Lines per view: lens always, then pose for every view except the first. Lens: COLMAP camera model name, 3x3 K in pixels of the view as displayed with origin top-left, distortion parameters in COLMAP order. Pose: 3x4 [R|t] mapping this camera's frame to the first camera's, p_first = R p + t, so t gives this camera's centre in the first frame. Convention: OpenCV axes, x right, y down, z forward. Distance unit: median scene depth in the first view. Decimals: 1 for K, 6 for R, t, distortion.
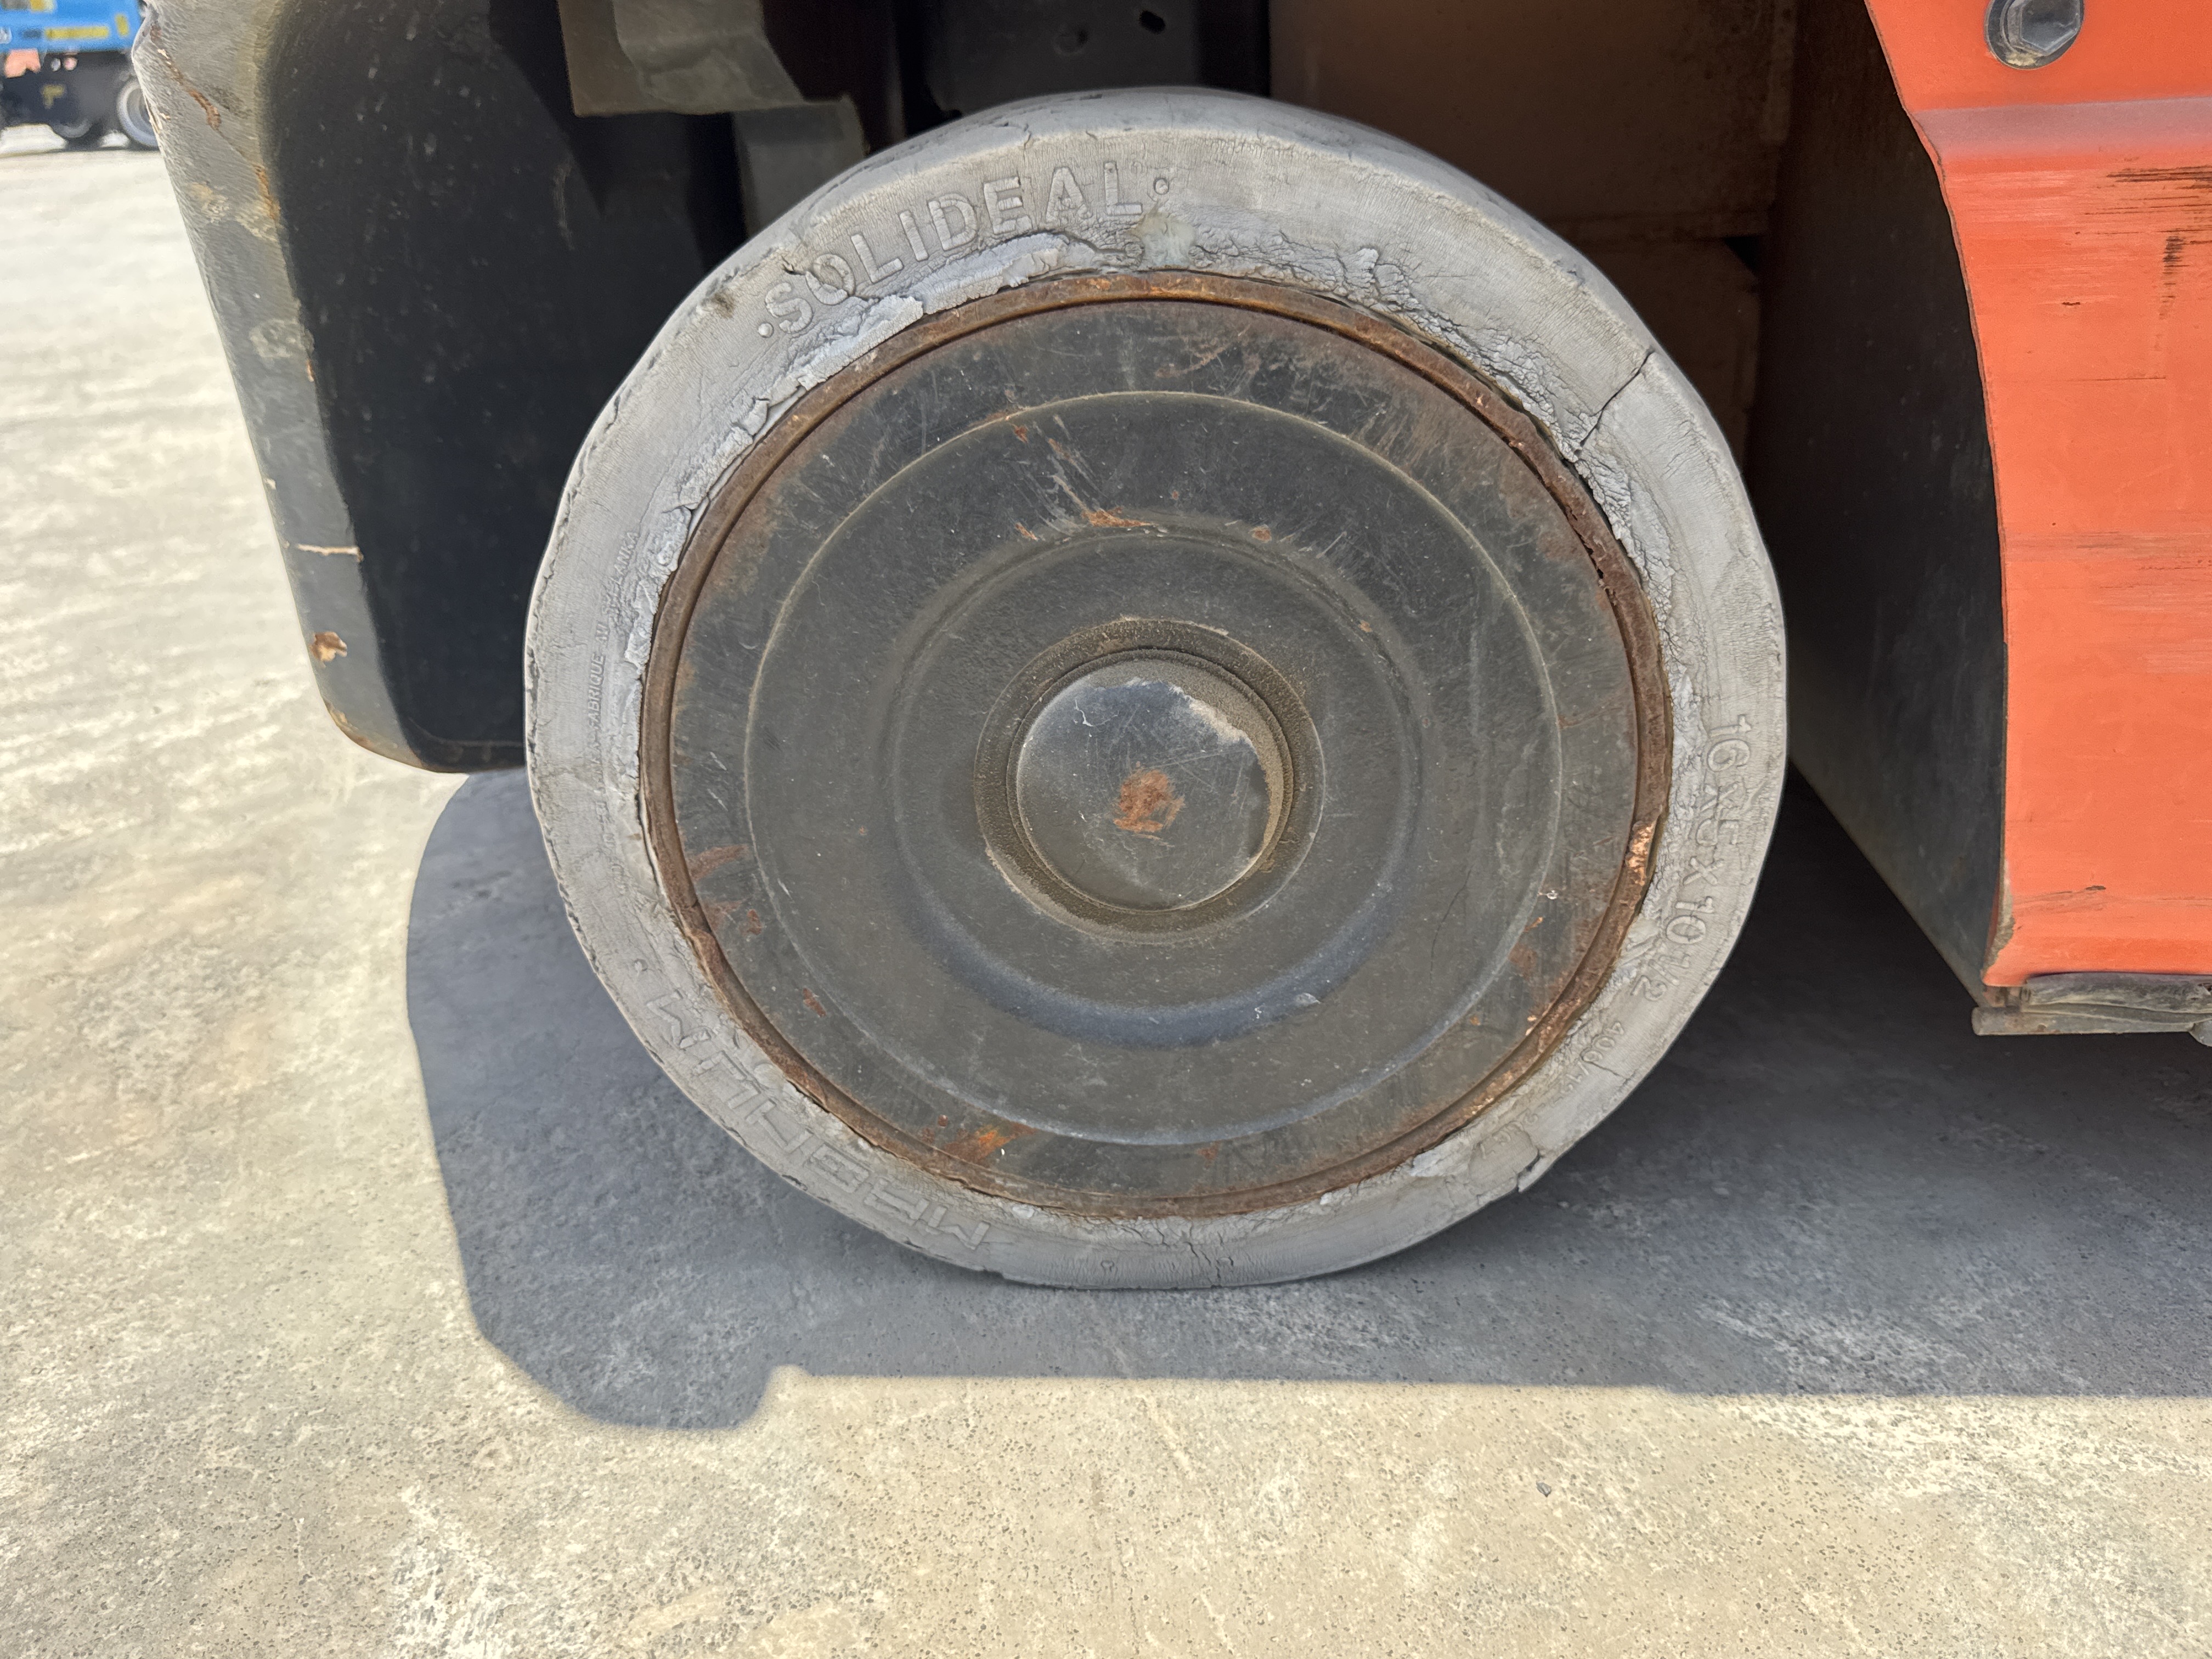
lens RADIAL K [[1771.9, 0, 1106.0], [0, 1771.9, 829.5], [0, 0, 1]] dist [0.130498, -0.003023]
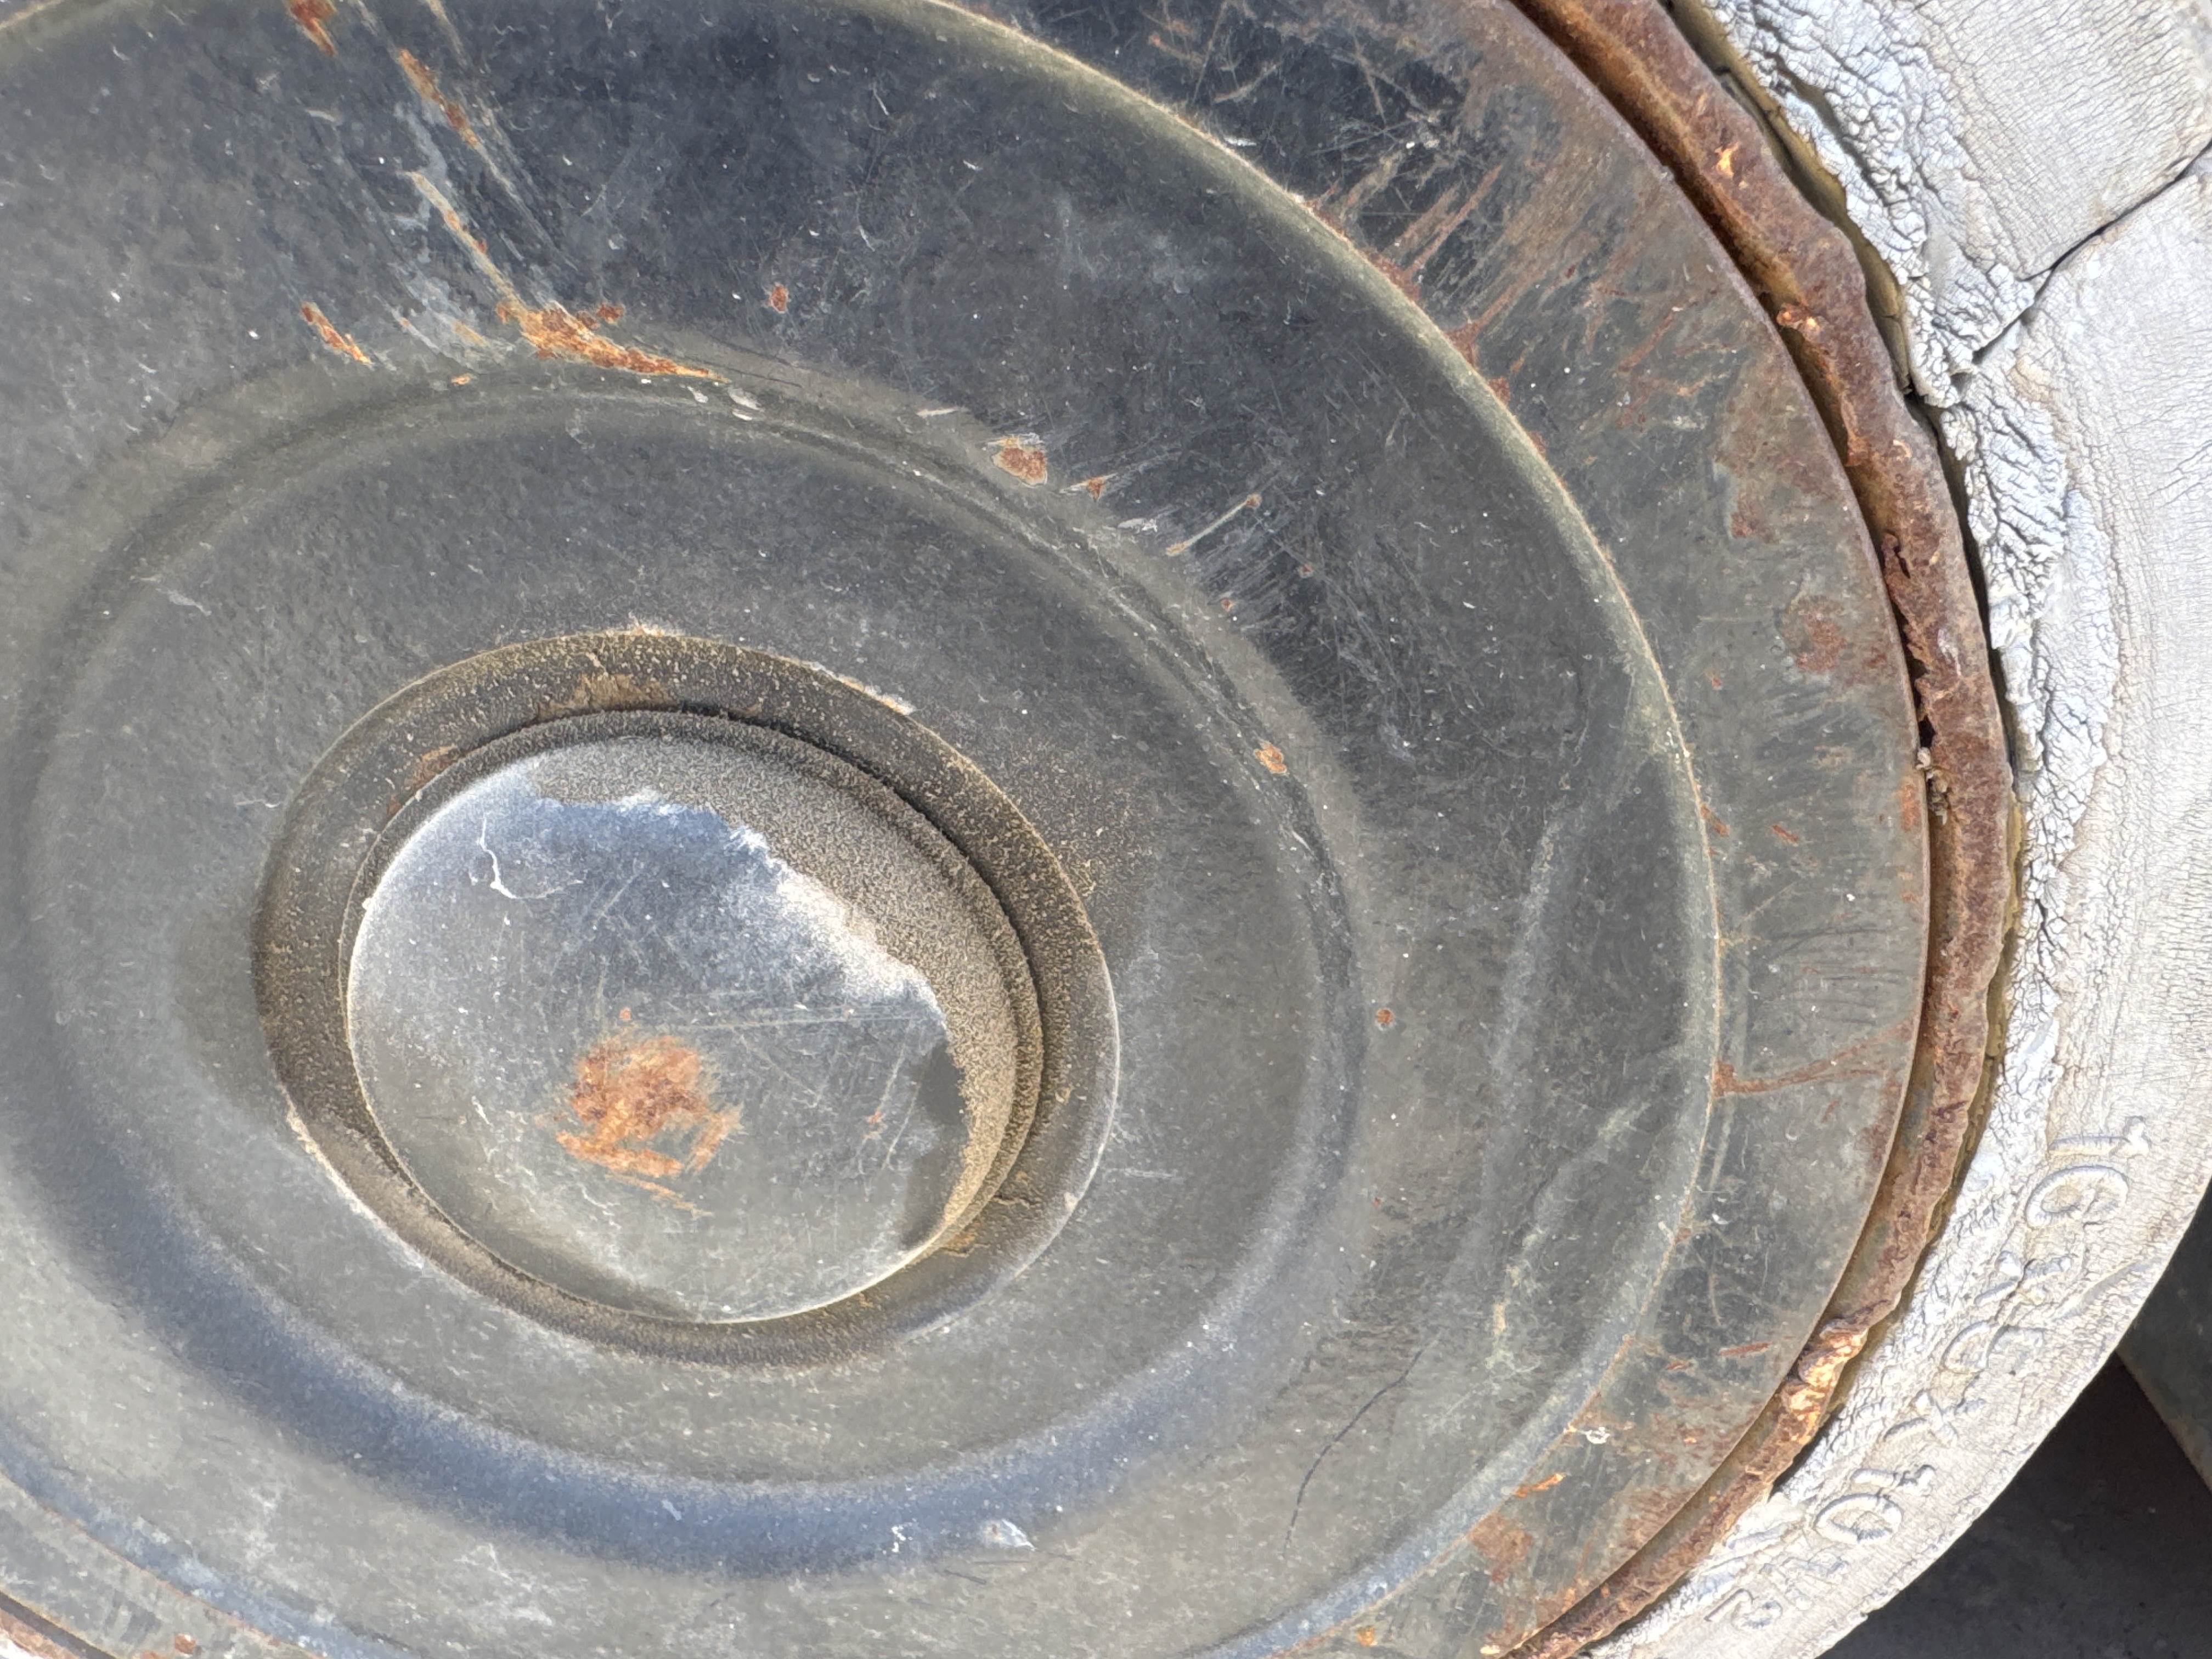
lens RADIAL K [[1563.1, 0, 1106.0], [0, 1563.1, 829.5], [0, 0, 1]] dist [-0.002600, -0.001089]
pose [[0.986041, 0.154706, 0.061558, 0.095580], [-0.157726, 0.986333, 0.047639, -0.111427], [-0.053347, -0.056684, 0.996966, 0.687925]]
